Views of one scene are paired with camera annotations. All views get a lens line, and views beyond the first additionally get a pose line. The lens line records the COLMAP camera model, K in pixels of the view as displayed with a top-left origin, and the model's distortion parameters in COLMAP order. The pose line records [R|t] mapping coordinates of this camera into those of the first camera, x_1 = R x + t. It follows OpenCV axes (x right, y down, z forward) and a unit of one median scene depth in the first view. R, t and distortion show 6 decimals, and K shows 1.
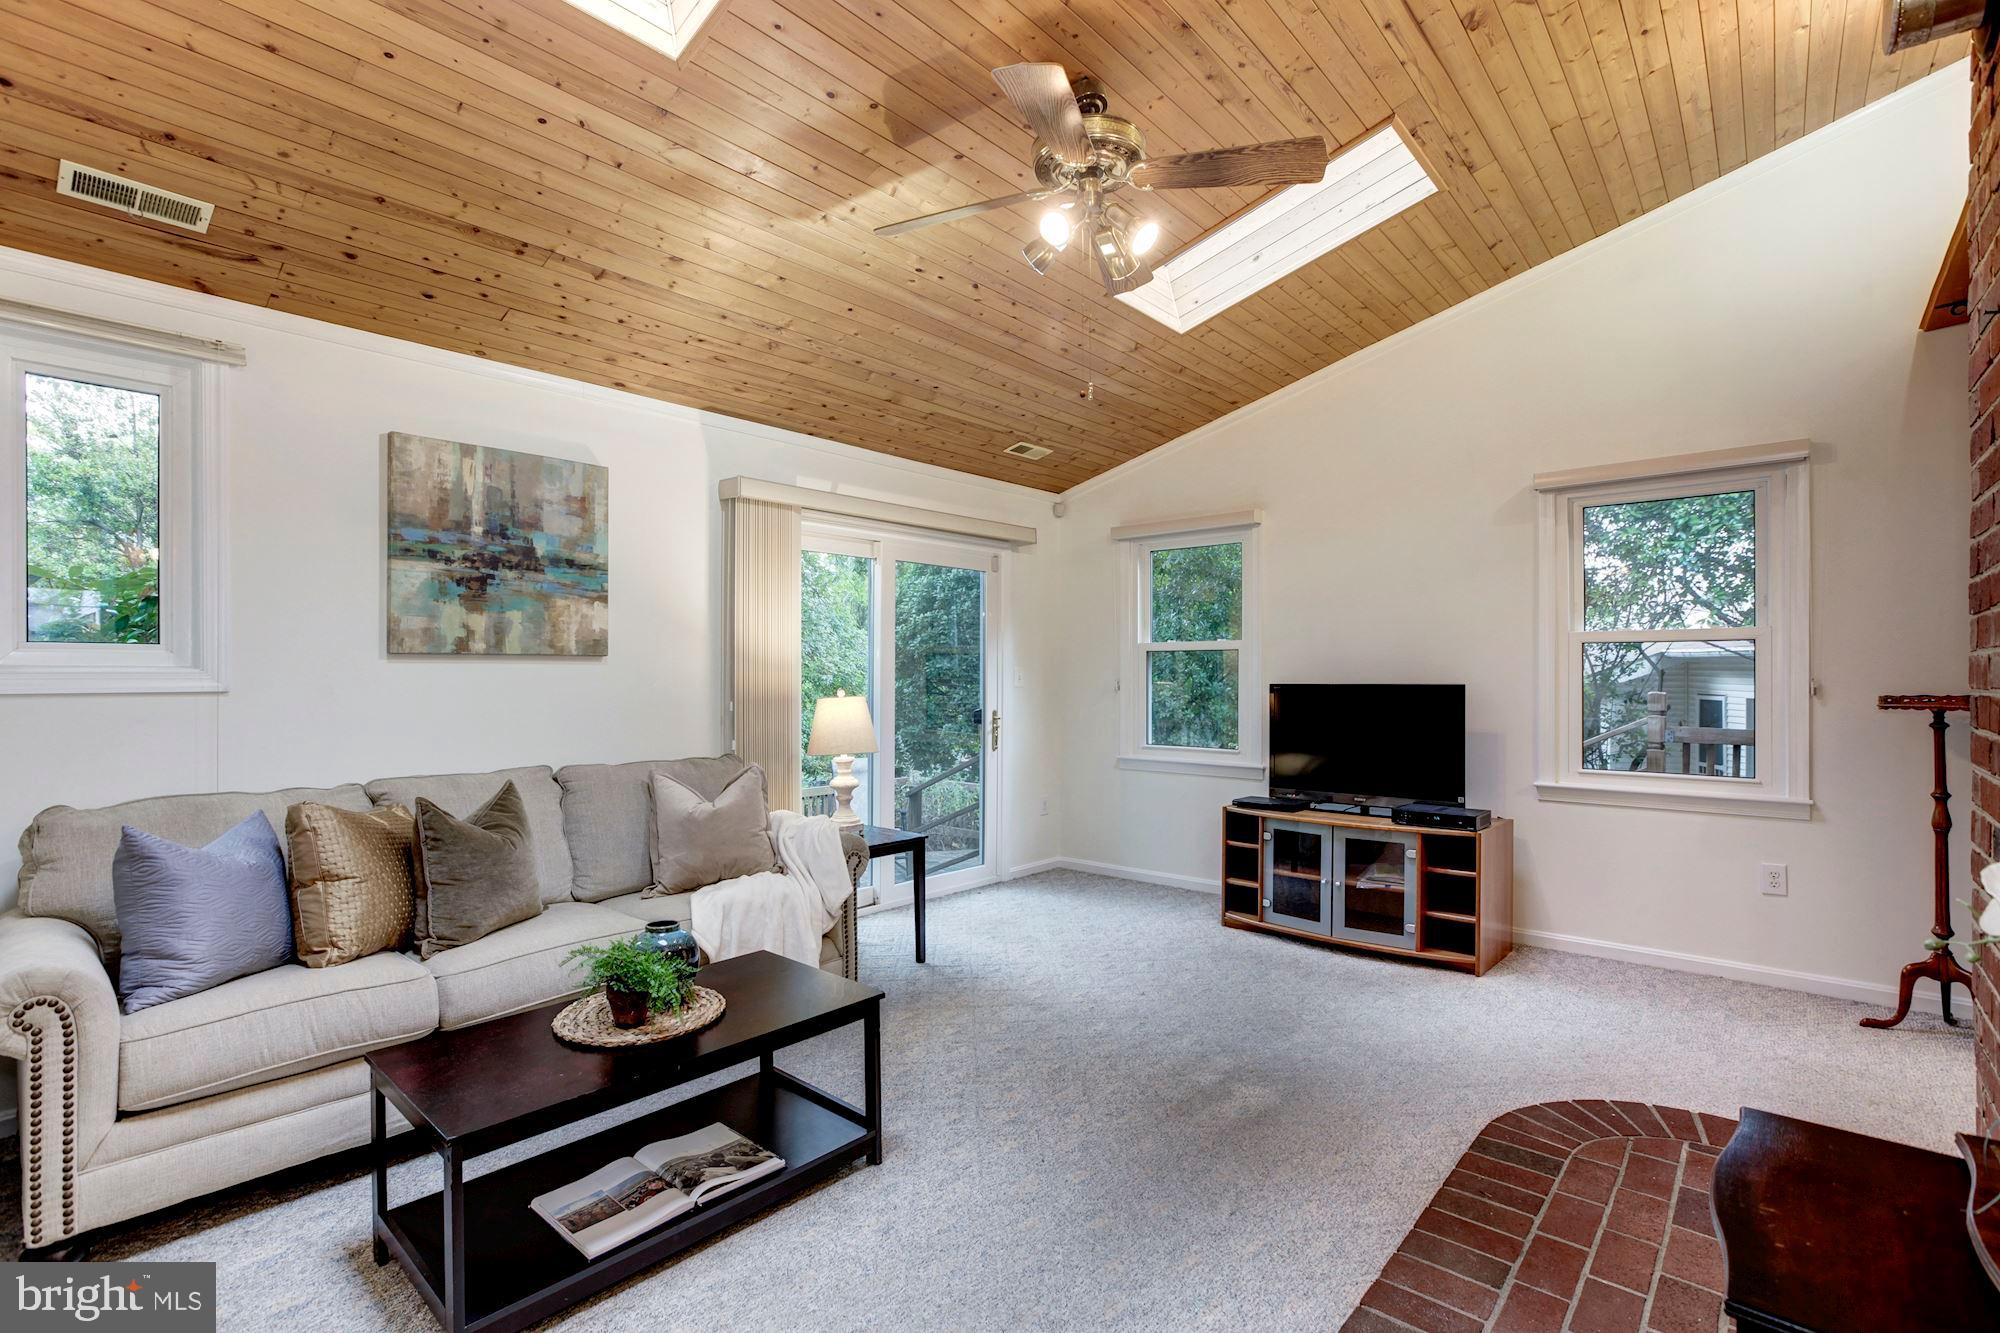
lens RADIAL K [[919.1, 0, 994.2], [0, 919.1, 670.3], [0, 0, 1]] dist [-0.033438, 0.014427]
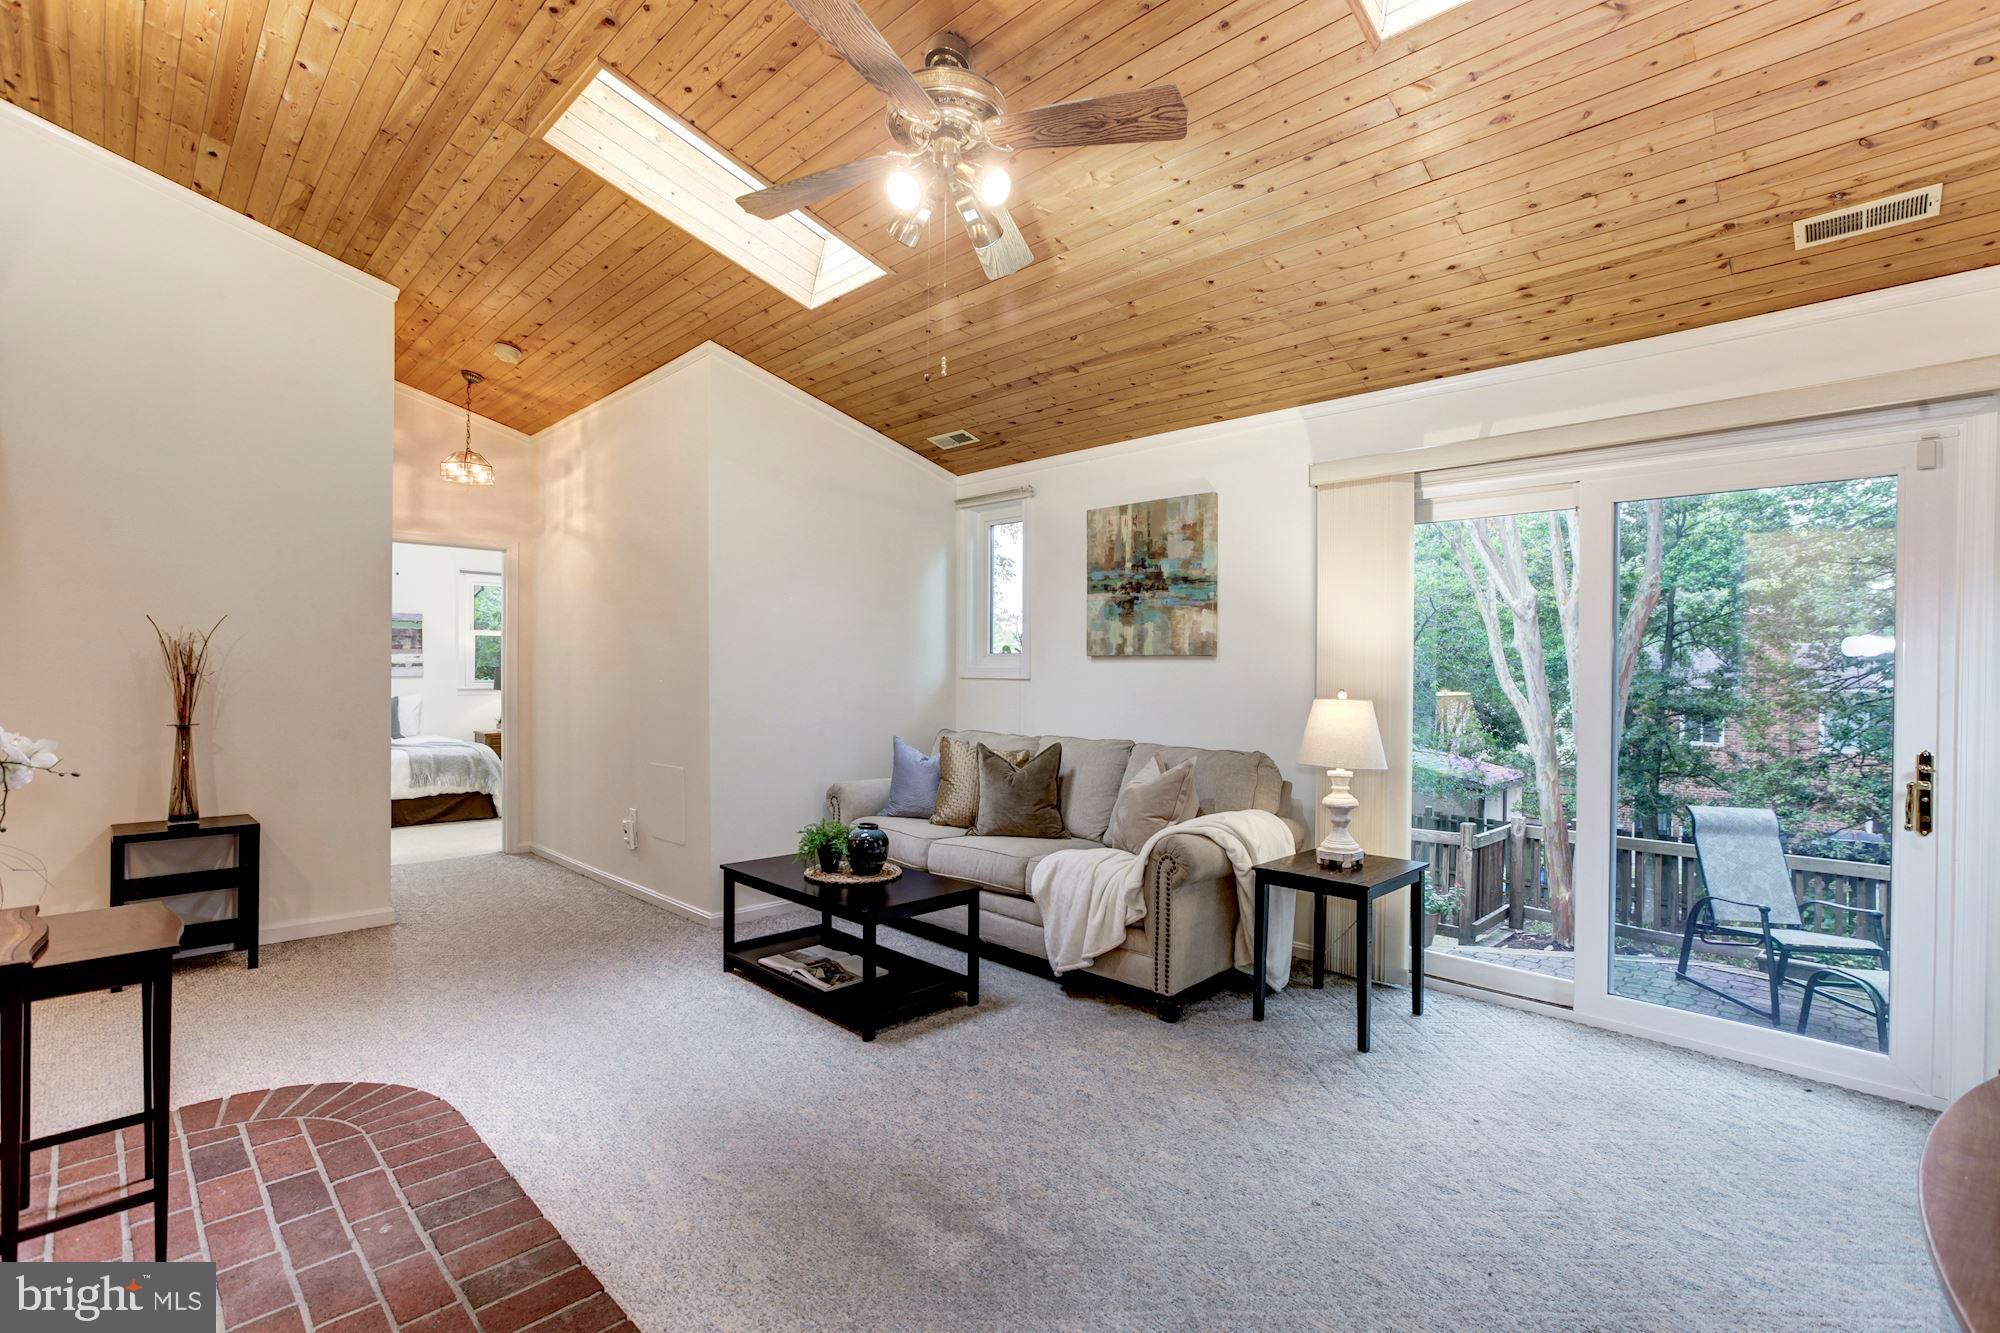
lens RADIAL K [[919.1, 0, 1037.8], [0, 919.1, 678.5], [0, 0, 1]] dist [-0.033438, 0.014427]
pose [[-0.033645, 0.017163, -0.999286, 0.808929], [-0.002241, 0.999849, 0.017248, -0.006269], [0.999431, 0.002819, -0.033601, 0.883562]]
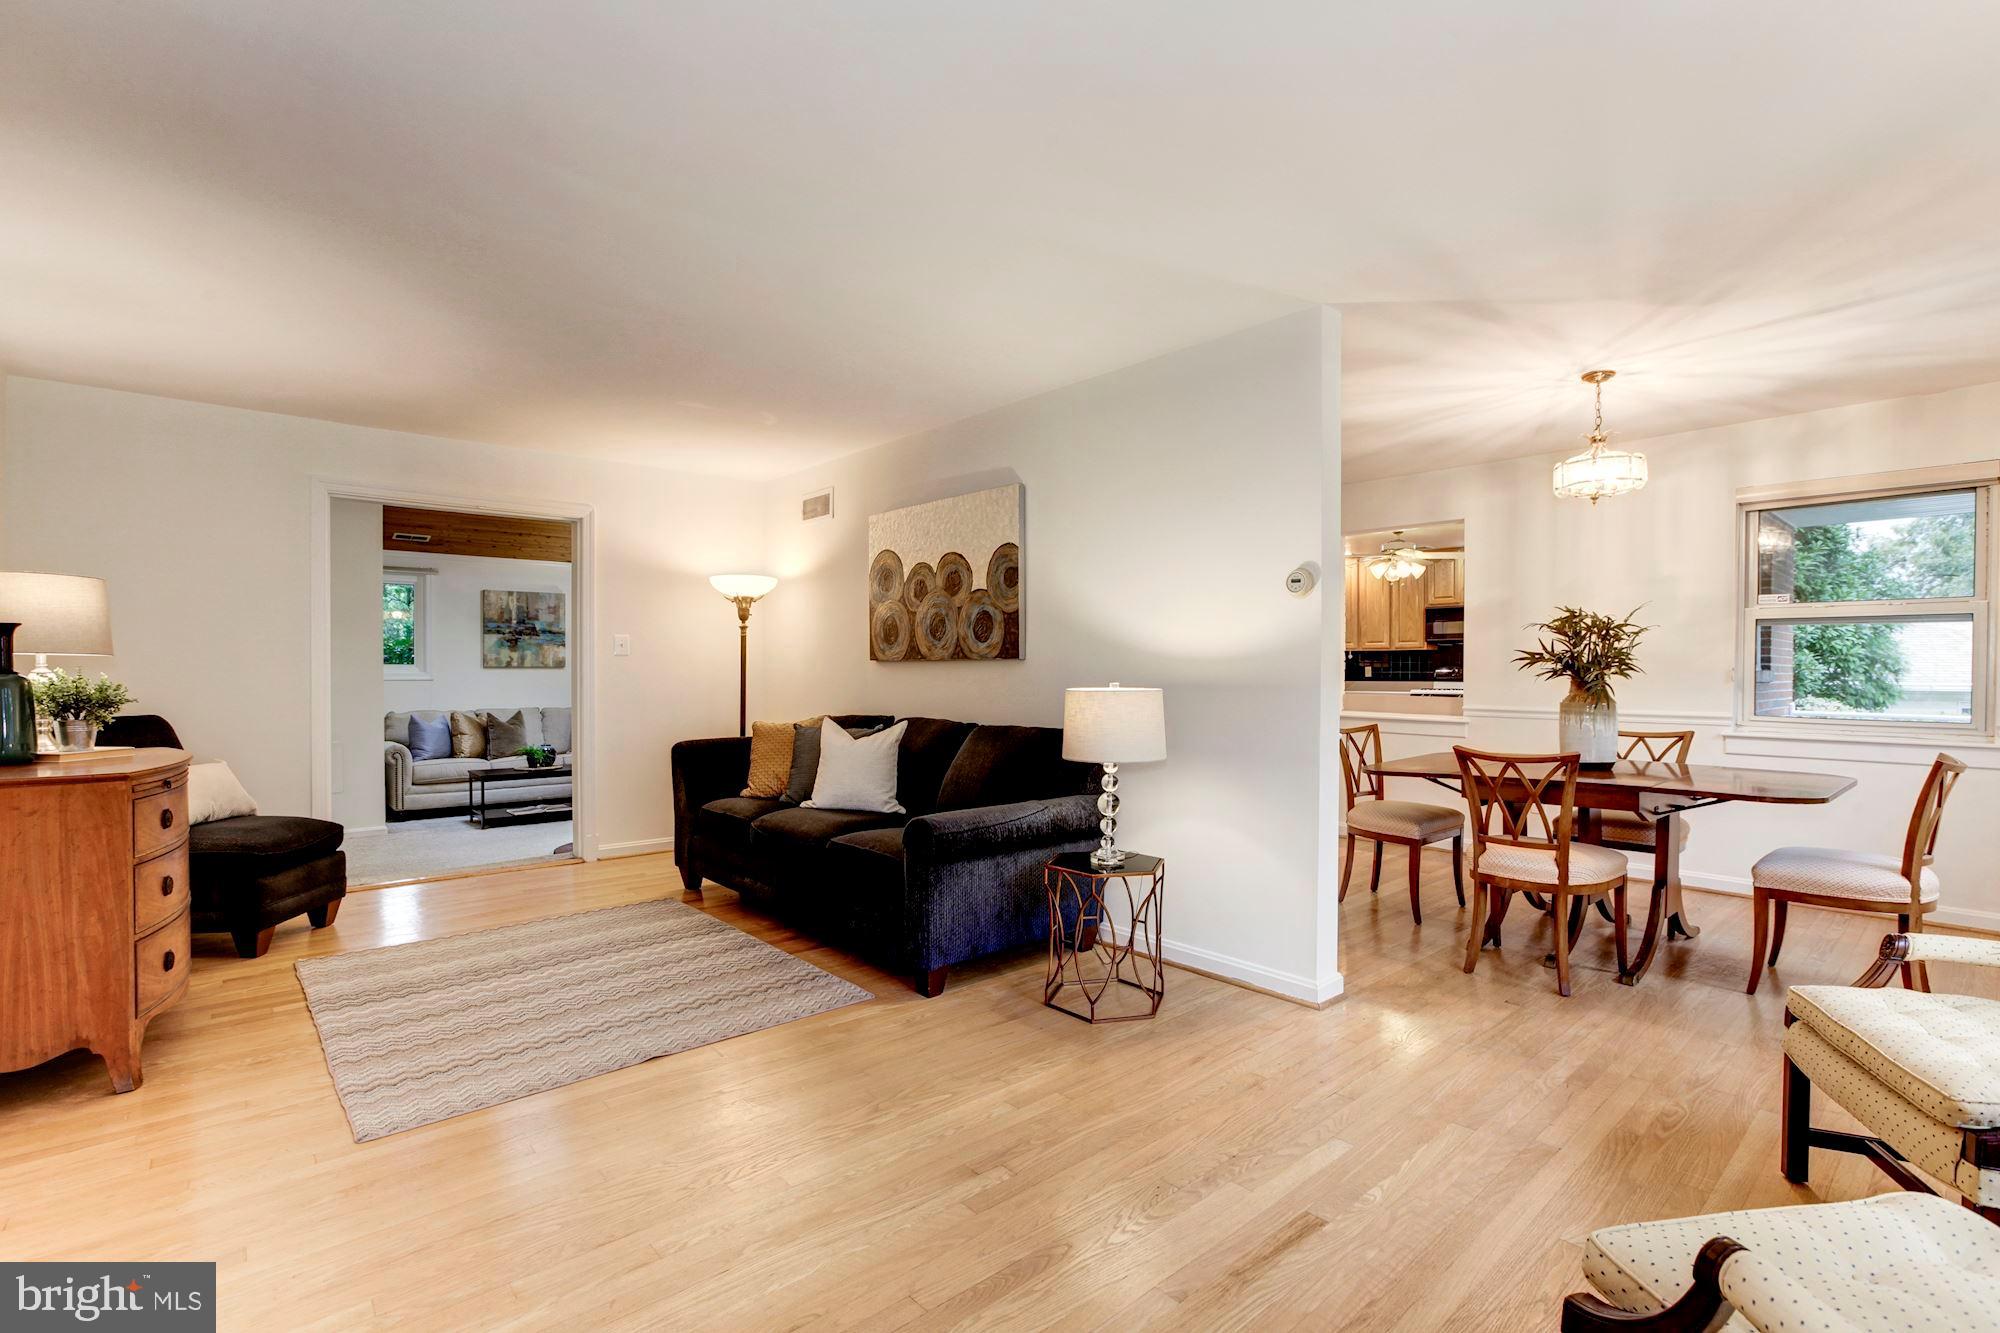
lens RADIAL K [[919.1, 0, 960.1], [0, 919.1, 672.5], [0, 0, 1]] dist [-0.033438, 0.014427]
pose [[0.988796, 0.002121, -0.149257, 1.128584], [-0.001773, 0.999995, 0.002462, -0.010779], [0.149261, -0.002169, 0.988795, -1.461038]]
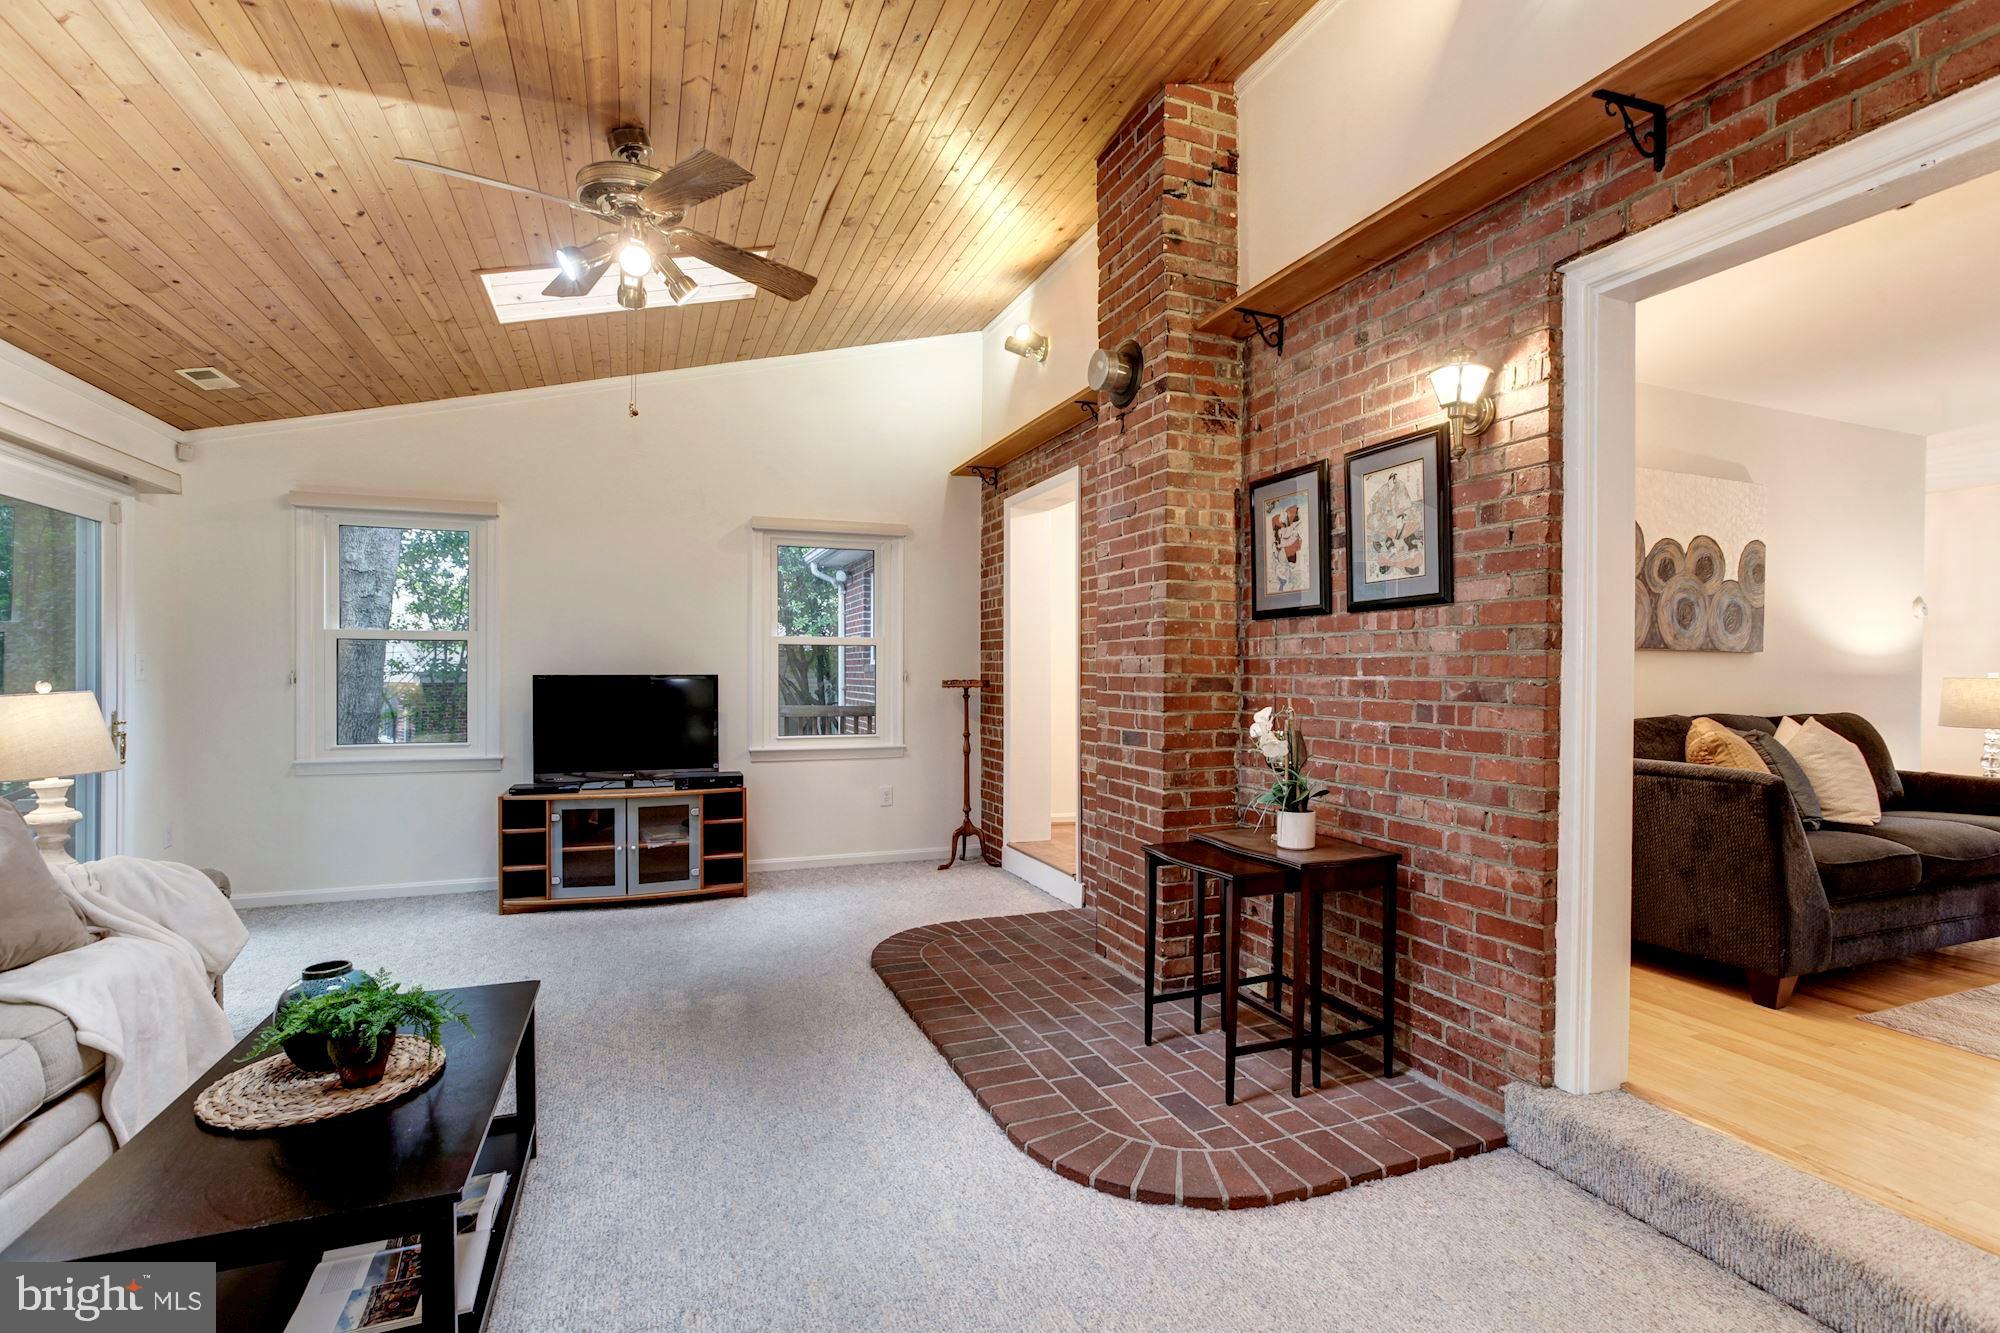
lens RADIAL K [[919.1, 0, 1009.1], [0, 919.1, 660.6], [0, 0, 1]] dist [-0.033438, 0.014427]
pose [[0.459291, 0.013524, 0.888183, -0.526514], [-0.008620, 0.999905, -0.010767, 0.007727], [-0.888244, -0.002711, 0.459364, 0.066072]]
